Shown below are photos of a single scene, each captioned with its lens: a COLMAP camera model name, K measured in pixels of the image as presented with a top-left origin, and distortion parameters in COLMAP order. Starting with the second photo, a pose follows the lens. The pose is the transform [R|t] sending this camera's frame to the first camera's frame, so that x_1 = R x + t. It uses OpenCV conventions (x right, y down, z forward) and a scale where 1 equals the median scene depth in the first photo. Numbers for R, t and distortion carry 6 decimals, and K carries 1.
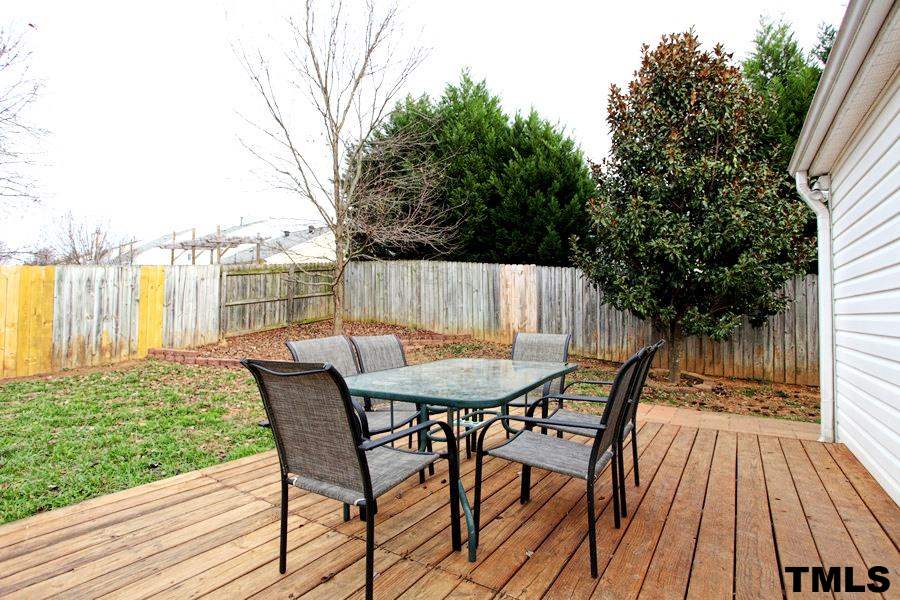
lens RADIAL K [[436.0, 0, 450.0], [0, 436.0, 300.0], [0, 0, 1]] dist [-0.068859, 0.027152]
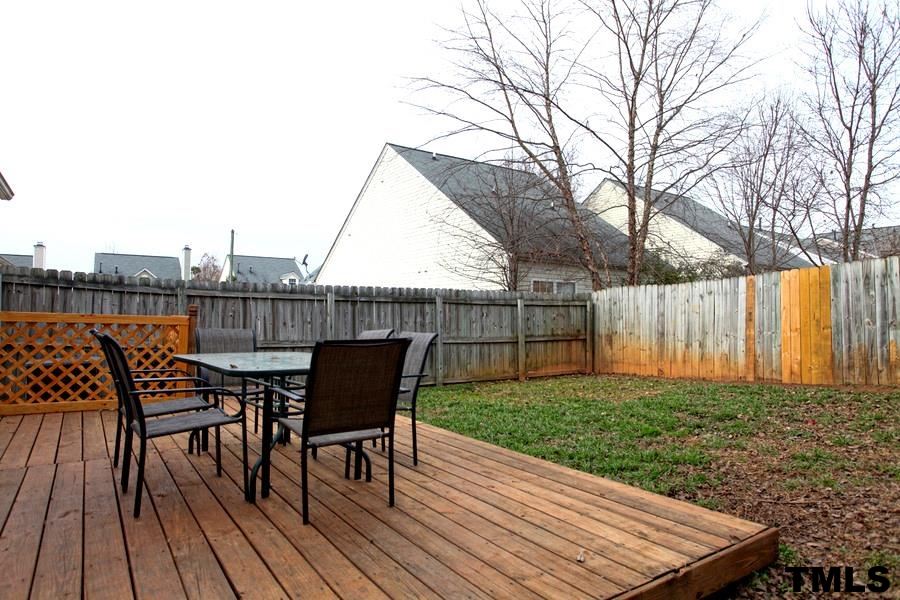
lens RADIAL K [[546.0, 0, 451.6], [0, 546.0, 301.3], [0, 0, 1]] dist [-0.062541, 0.047078]
pose [[-0.378028, -0.036145, -0.925088, 0.322085], [0.020698, 0.998658, -0.047477, 0.026516], [0.925563, -0.037095, -0.376773, 0.538203]]
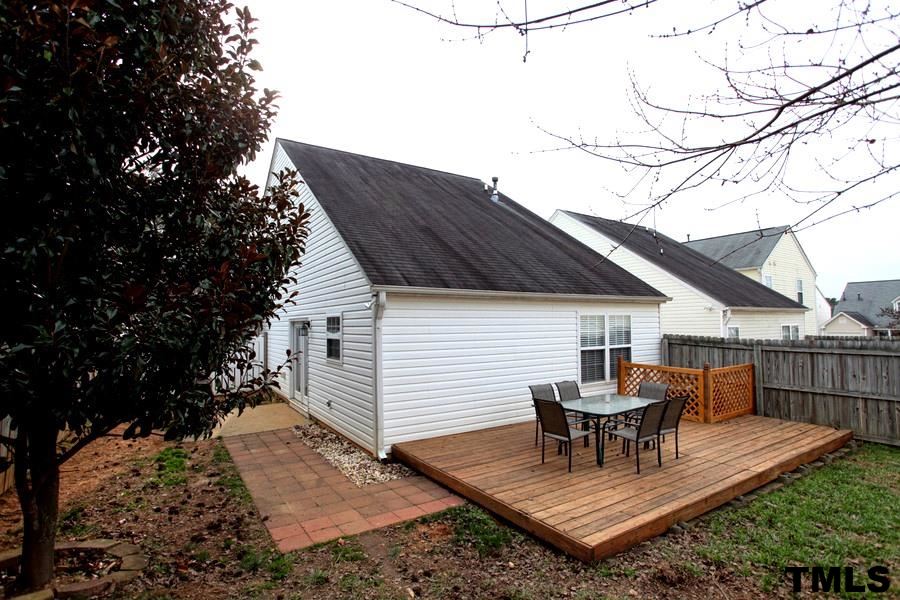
lens RADIAL K [[436.0, 0, 450.0], [0, 436.0, 300.0], [0, 0, 1]] dist [-0.068859, 0.027152]
pose [[-0.916108, 0.023763, 0.400226, -0.032936], [-0.012992, 0.995958, -0.088872, -0.048986], [-0.400721, -0.086617, -0.912097, 0.988135]]
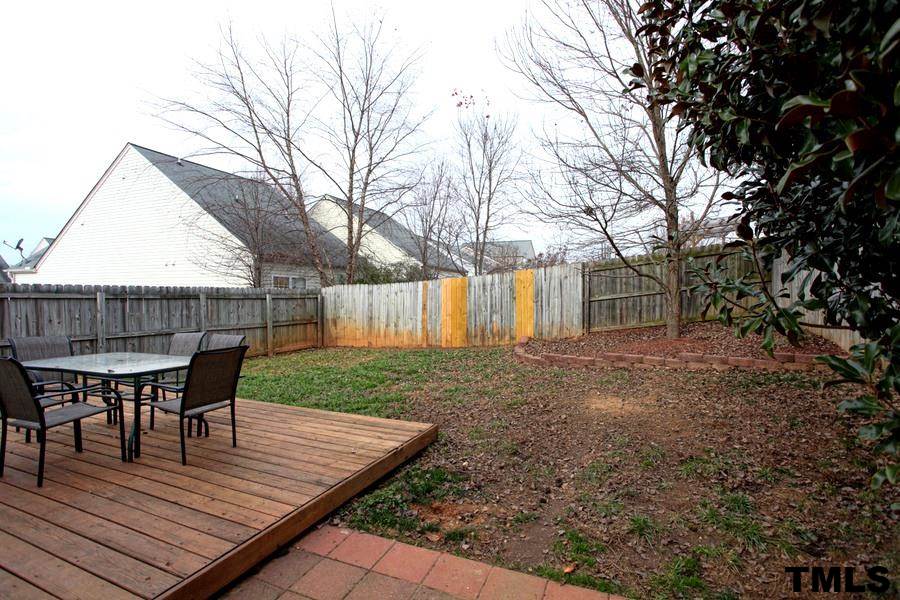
lens RADIAL K [[436.0, 0, 450.0], [0, 436.0, 300.0], [0, 0, 1]] dist [-0.068859, 0.027152]
pose [[0.179059, -0.001083, -0.983838, 0.469207], [0.030375, 0.999529, 0.004428, -0.004274], [0.983369, -0.030677, 0.179007, 0.517698]]
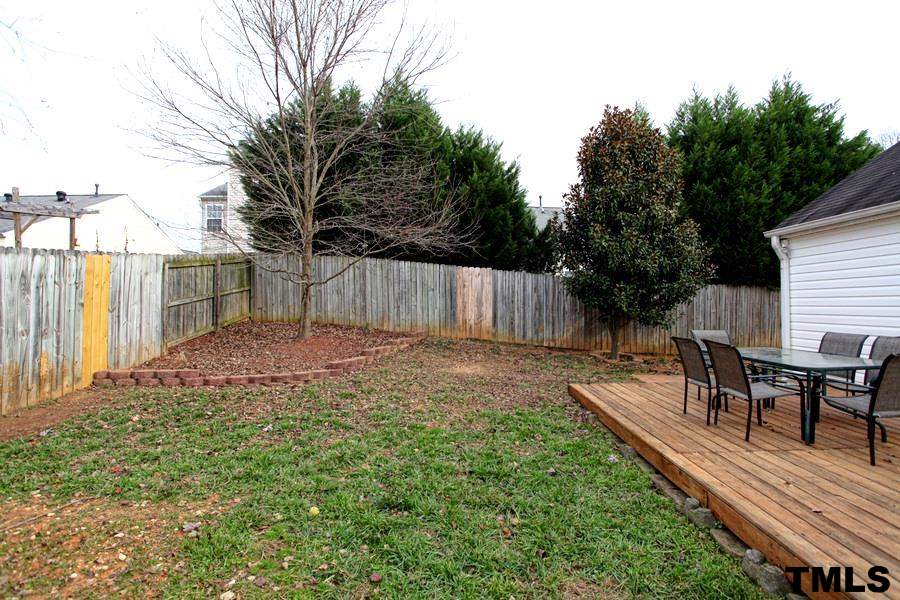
lens RADIAL K [[436.0, 0, 450.0], [0, 436.0, 300.0], [0, 0, 1]] dist [-0.068859, 0.027152]
pose [[0.839249, -0.006854, 0.543704, -0.547284], [-0.006659, 0.999716, 0.022881, -0.023452], [-0.543706, -0.022823, 0.838965, 0.086816]]
